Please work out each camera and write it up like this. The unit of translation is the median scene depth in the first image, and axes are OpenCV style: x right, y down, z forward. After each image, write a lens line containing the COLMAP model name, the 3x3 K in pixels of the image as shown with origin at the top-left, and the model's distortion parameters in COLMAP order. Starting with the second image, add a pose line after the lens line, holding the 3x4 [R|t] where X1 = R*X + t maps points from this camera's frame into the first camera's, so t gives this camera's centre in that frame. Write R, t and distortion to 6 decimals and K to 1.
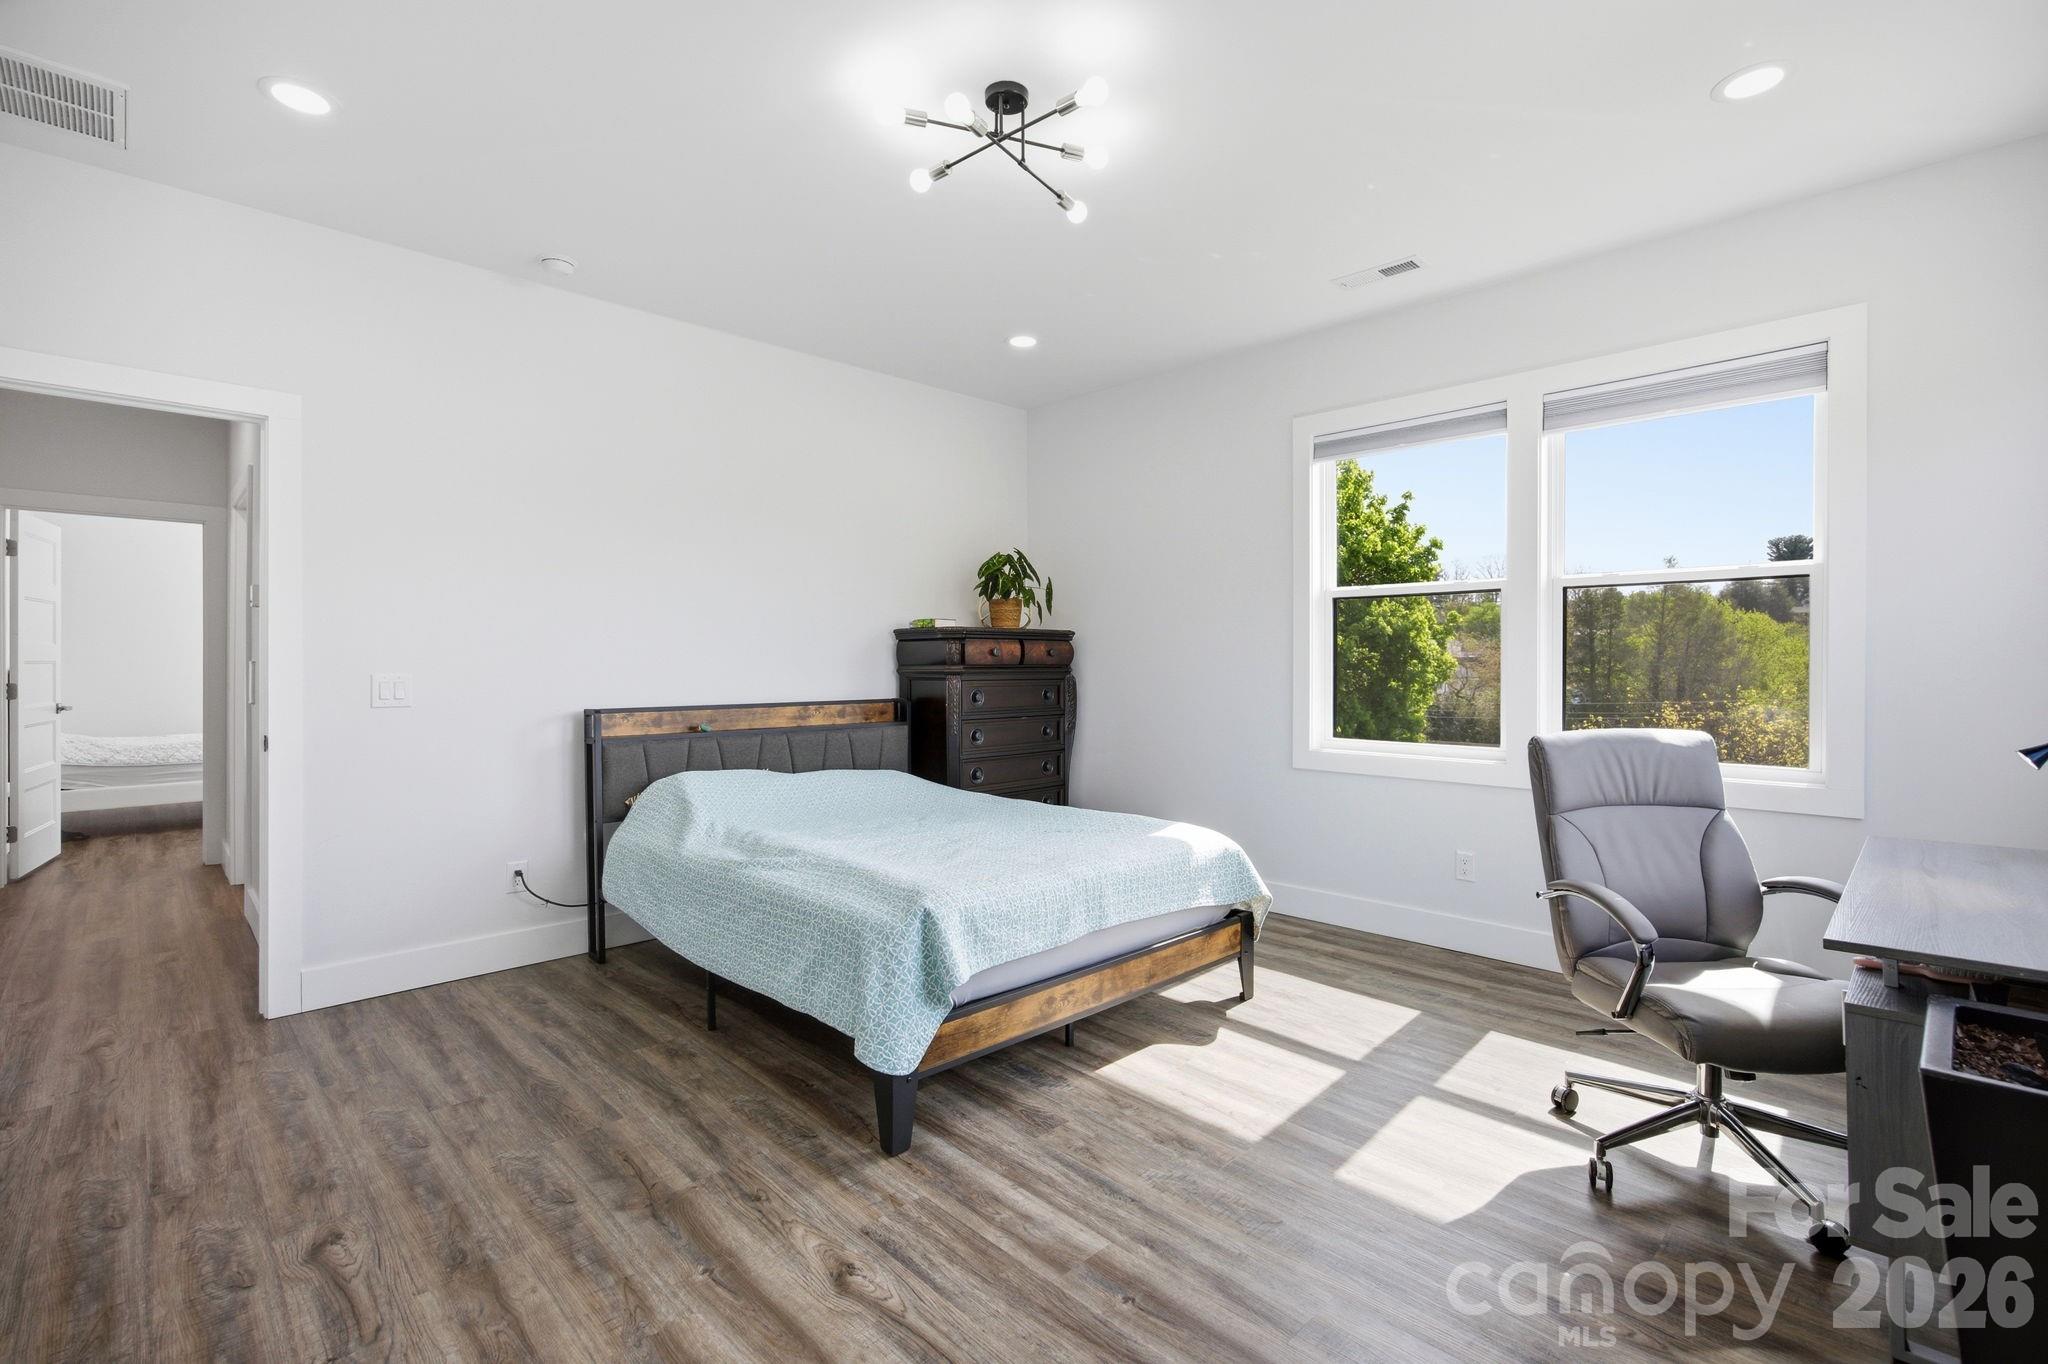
lens RADIAL K [[908.4, 0, 1031.6], [0, 908.4, 673.9], [0, 0, 1]] dist [-0.001544, -0.000024]
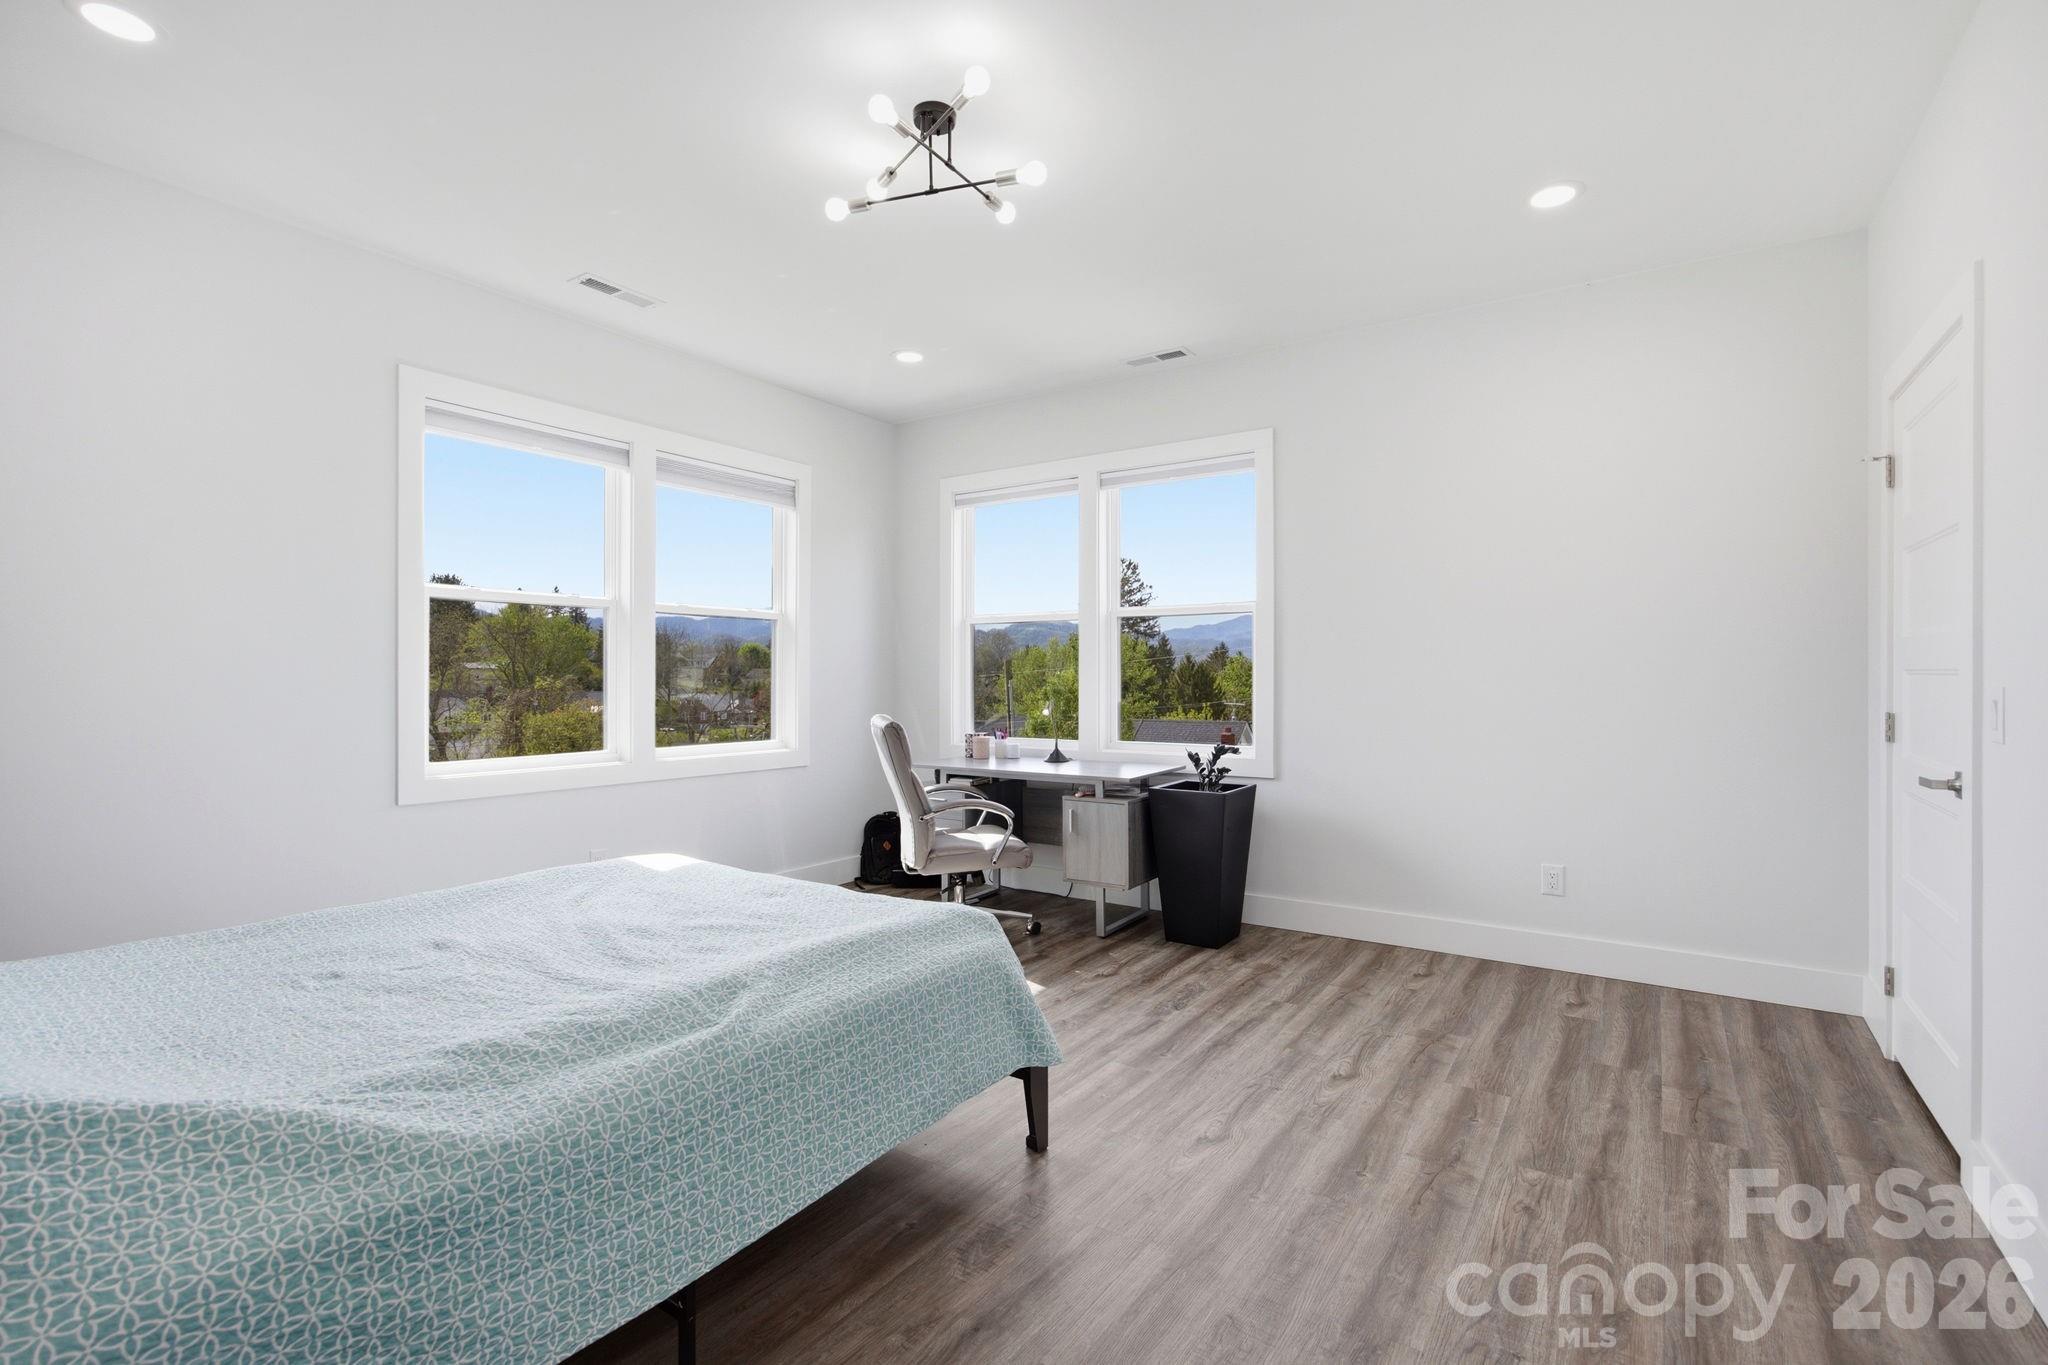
lens RADIAL K [[908.4, 0, 1031.6], [0, 908.4, 674.4], [0, 0, 1]] dist [-0.001544, -0.000024]
pose [[-0.180653, 0.000674, 0.983547, -1.052727], [0.004602, 0.999989, 0.000160, -0.010627], [-0.983536, 0.004555, -0.180655, 1.077337]]
